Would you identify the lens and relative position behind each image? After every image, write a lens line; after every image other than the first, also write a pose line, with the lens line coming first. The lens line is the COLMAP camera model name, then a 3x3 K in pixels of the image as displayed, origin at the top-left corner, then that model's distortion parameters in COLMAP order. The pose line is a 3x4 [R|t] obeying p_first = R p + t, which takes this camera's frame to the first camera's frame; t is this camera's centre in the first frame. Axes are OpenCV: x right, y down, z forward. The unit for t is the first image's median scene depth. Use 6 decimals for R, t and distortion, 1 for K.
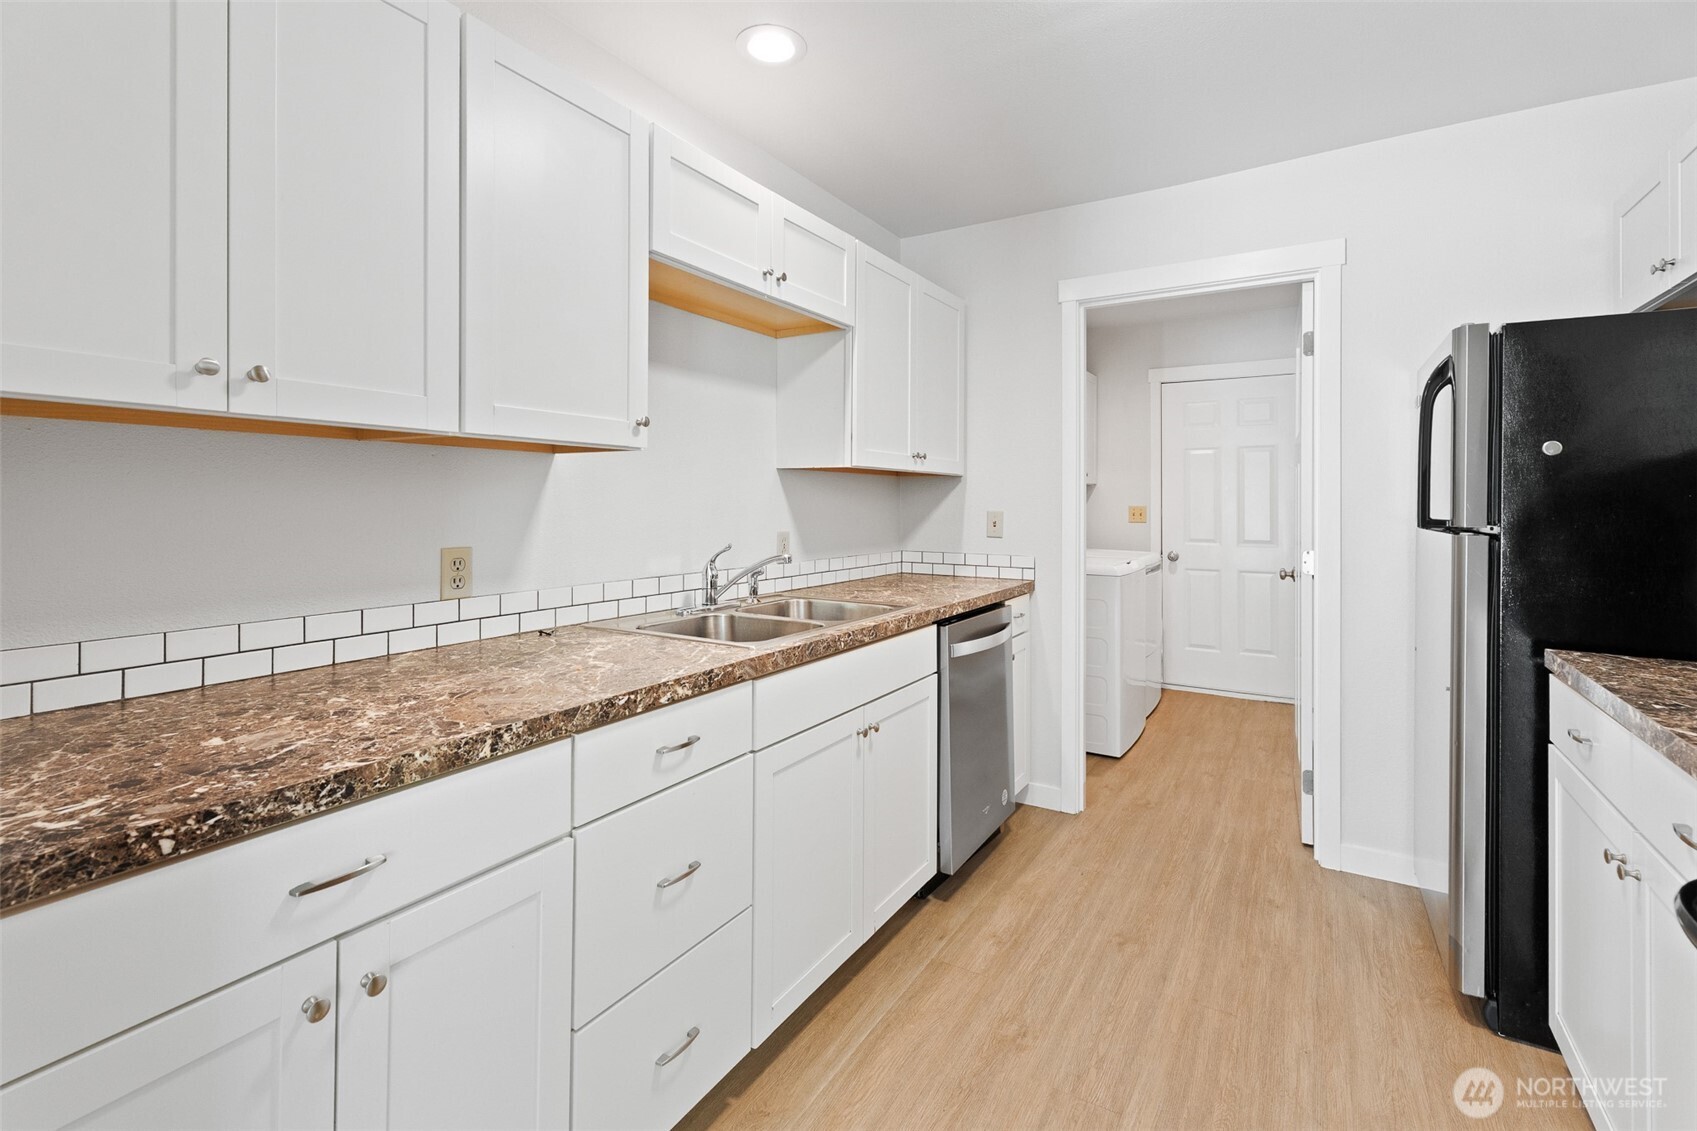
lens RADIAL K [[758.7, 0, 841.0], [0, 758.7, 526.2], [0, 0, 1]] dist [0.019851, -0.000148]
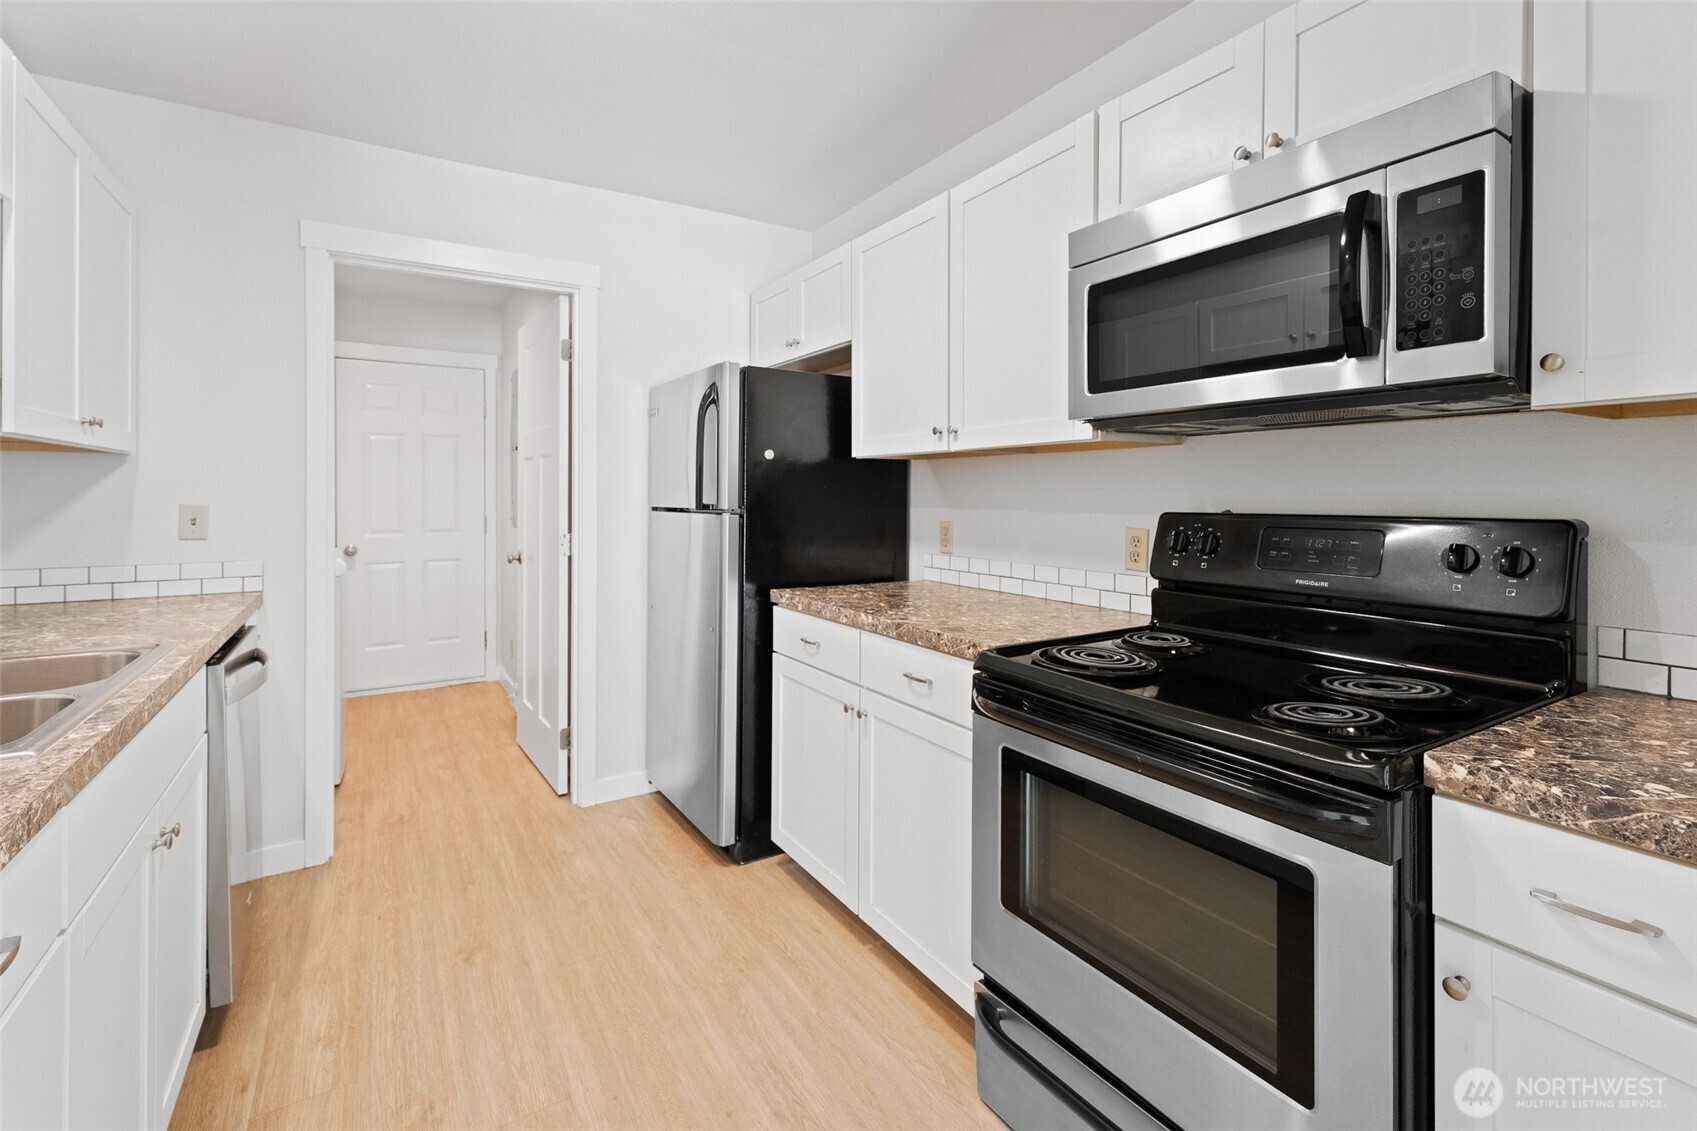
lens RADIAL K [[758.7, 0, 841.0], [0, 758.7, 526.2], [0, 0, 1]] dist [0.019851, -0.000148]
pose [[0.469748, -0.043220, 0.881742, -0.216748], [0.030020, 0.999005, 0.032974, -0.005363], [-0.882290, 0.010980, 0.470578, 0.133281]]
